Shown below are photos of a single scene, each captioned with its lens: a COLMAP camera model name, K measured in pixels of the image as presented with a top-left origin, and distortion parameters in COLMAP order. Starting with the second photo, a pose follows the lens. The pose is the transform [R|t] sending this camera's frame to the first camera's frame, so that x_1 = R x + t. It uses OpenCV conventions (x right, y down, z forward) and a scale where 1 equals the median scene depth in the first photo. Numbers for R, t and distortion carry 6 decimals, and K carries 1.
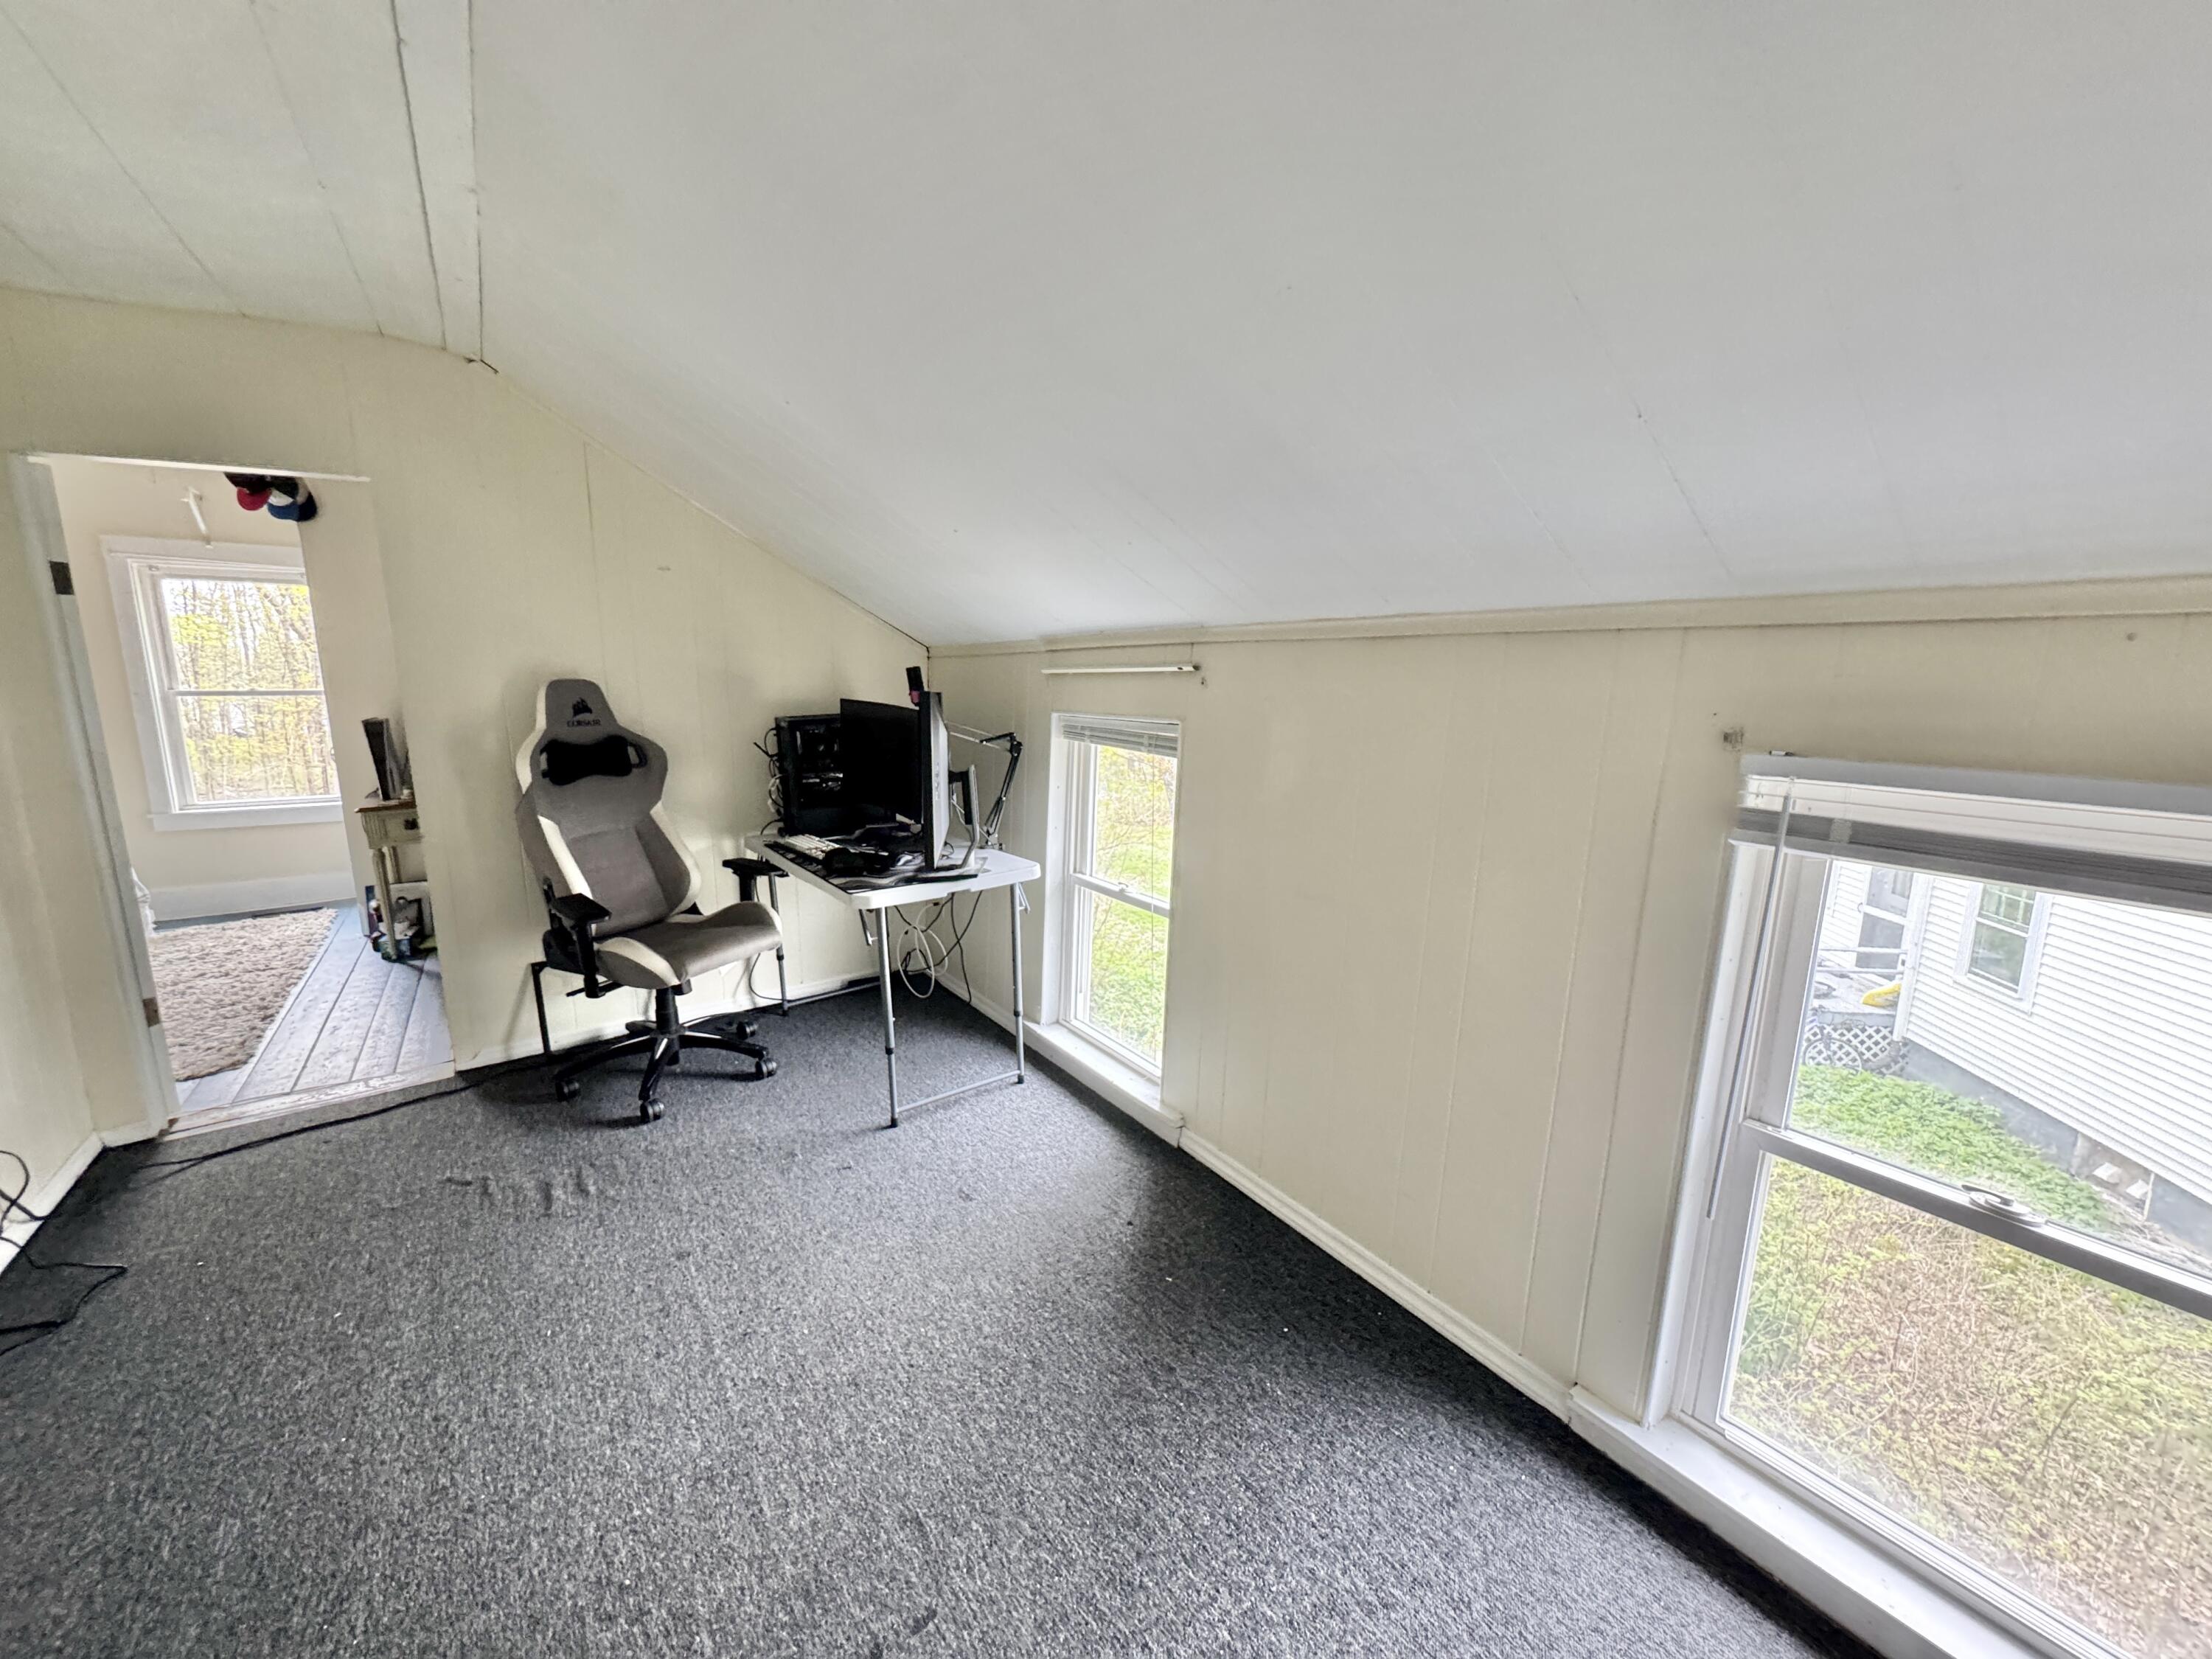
lens RADIAL K [[882.0, 0, 1108.2], [0, 882.0, 836.7], [0, 0, 1]] dist [-0.001208, -0.000234]
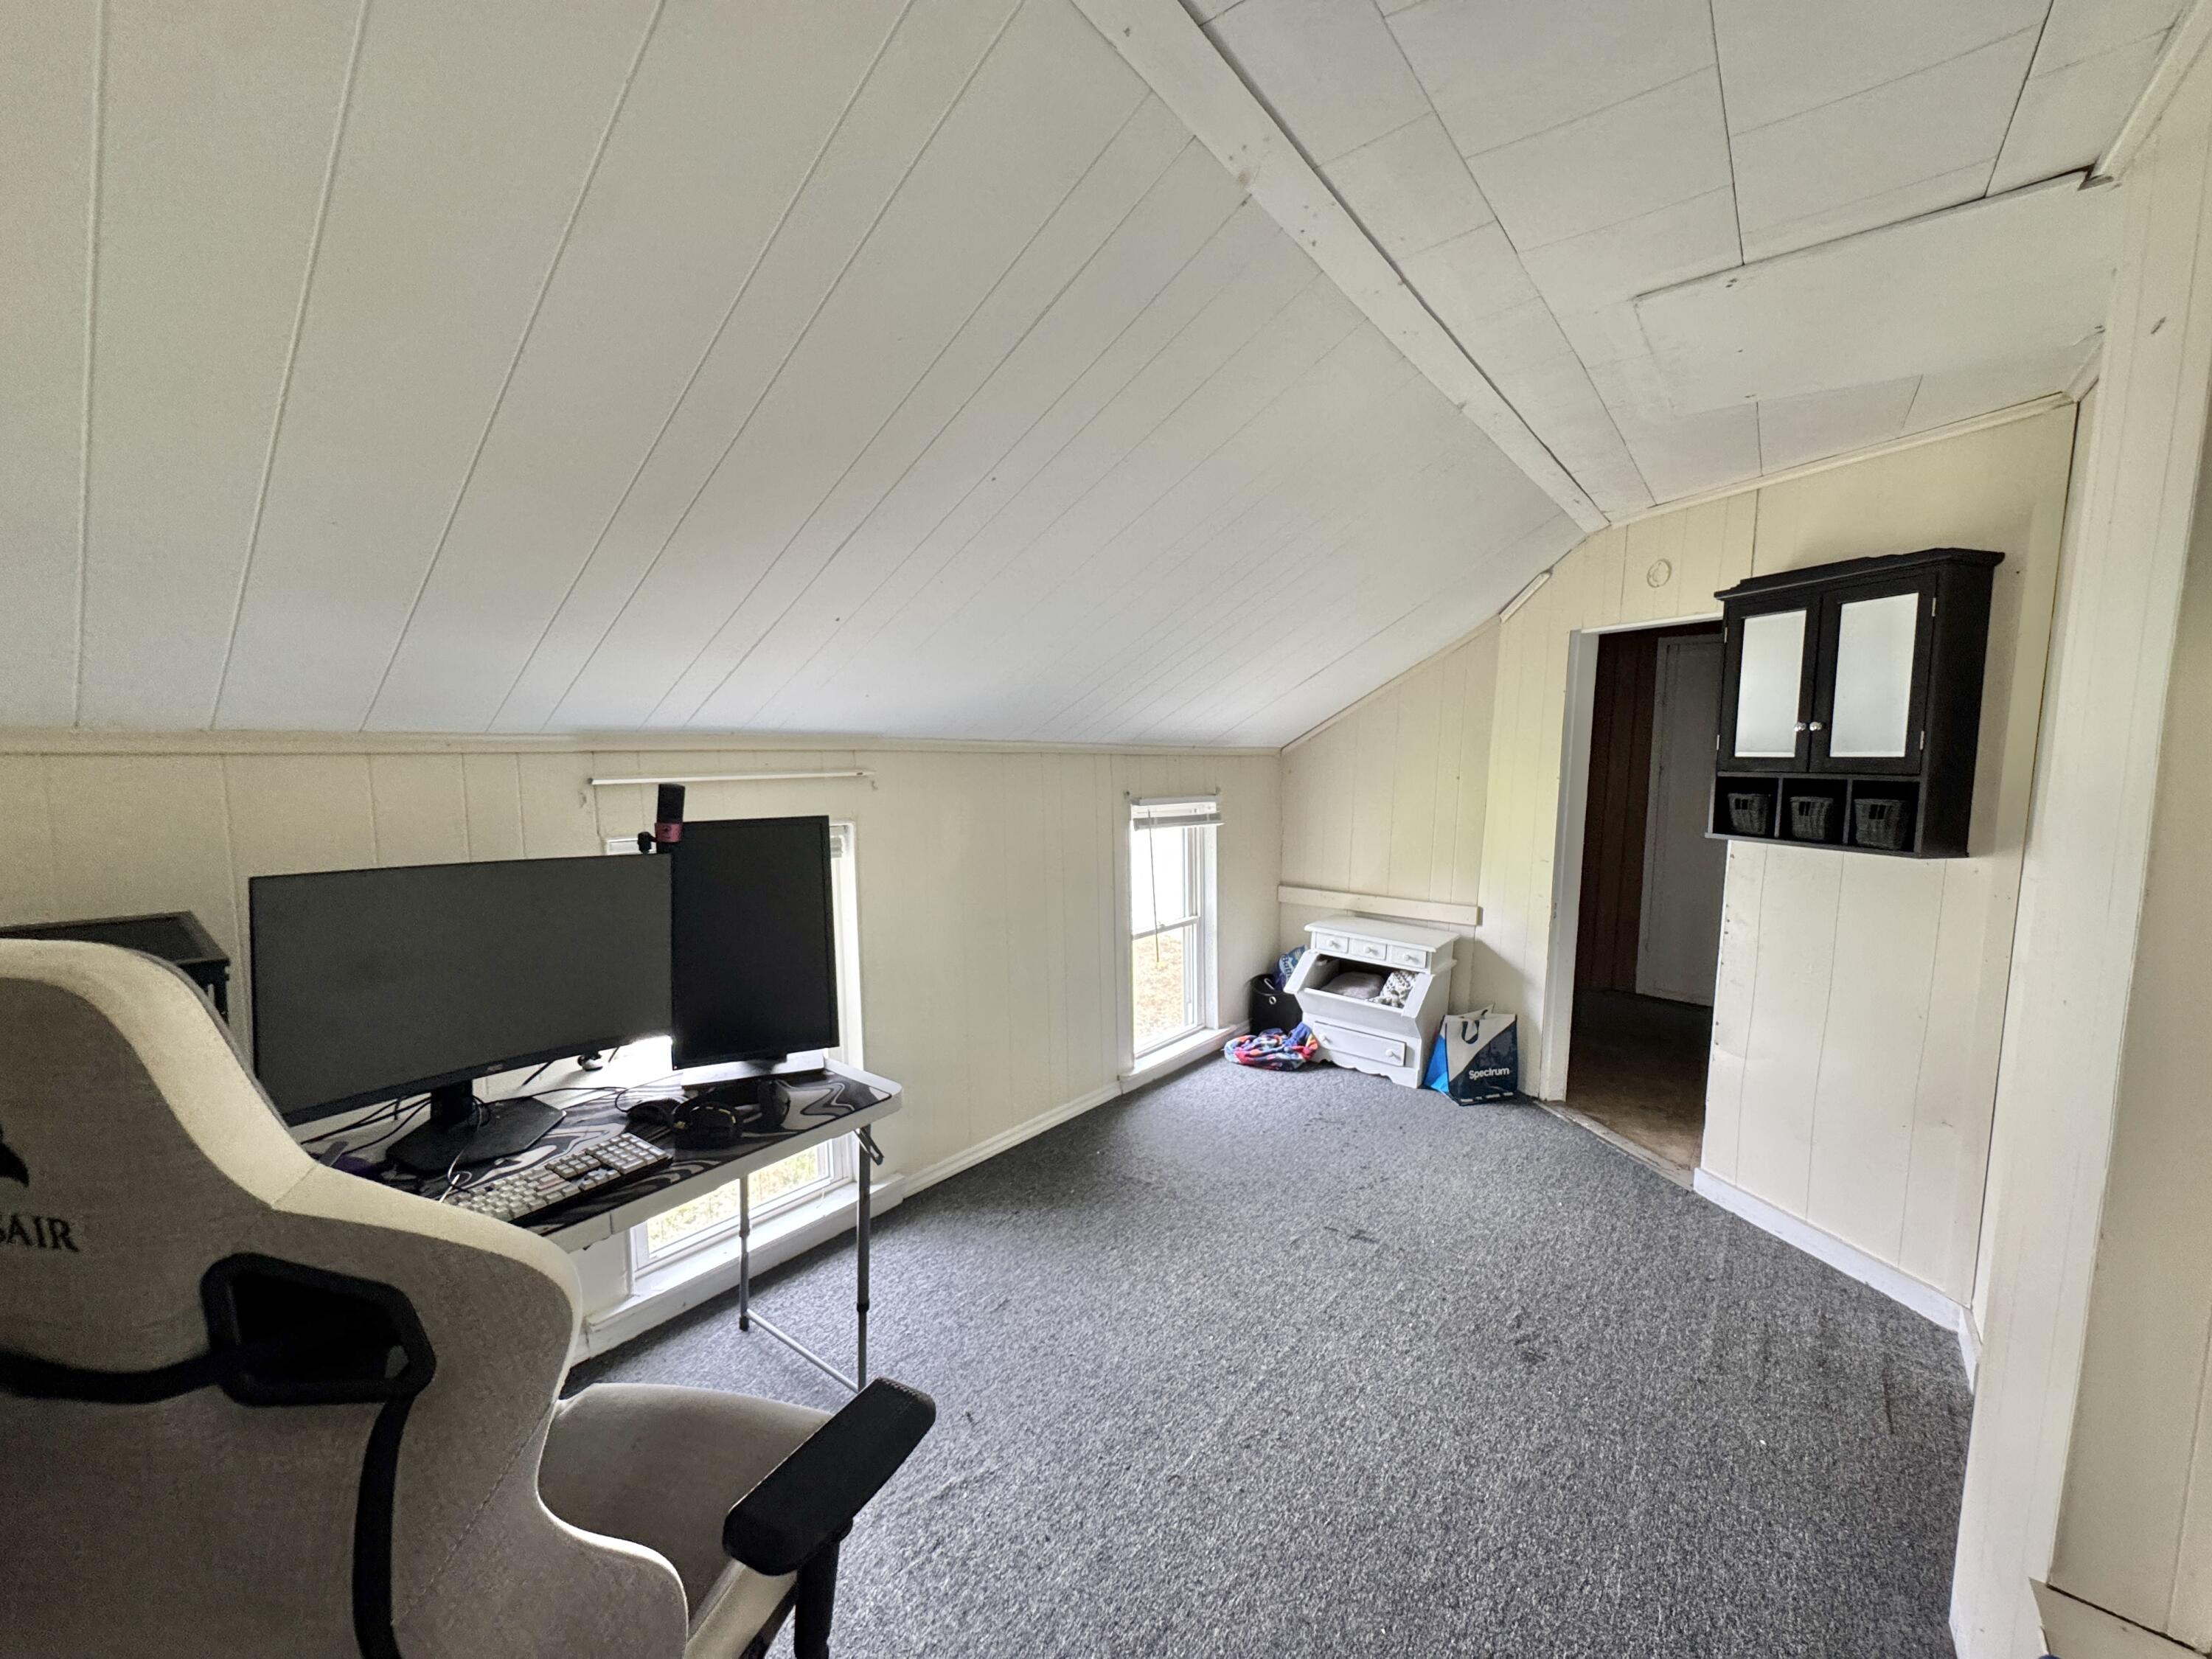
lens RADIAL K [[882.0, 0, 1108.2], [0, 882.0, 836.7], [0, 0, 1]] dist [-0.001208, -0.000234]
pose [[-0.305912, -0.105208, 0.946229, -1.672087], [0.160742, 0.973900, 0.160252, -0.382401], [-0.938392, 0.201122, -0.281017, 1.638585]]
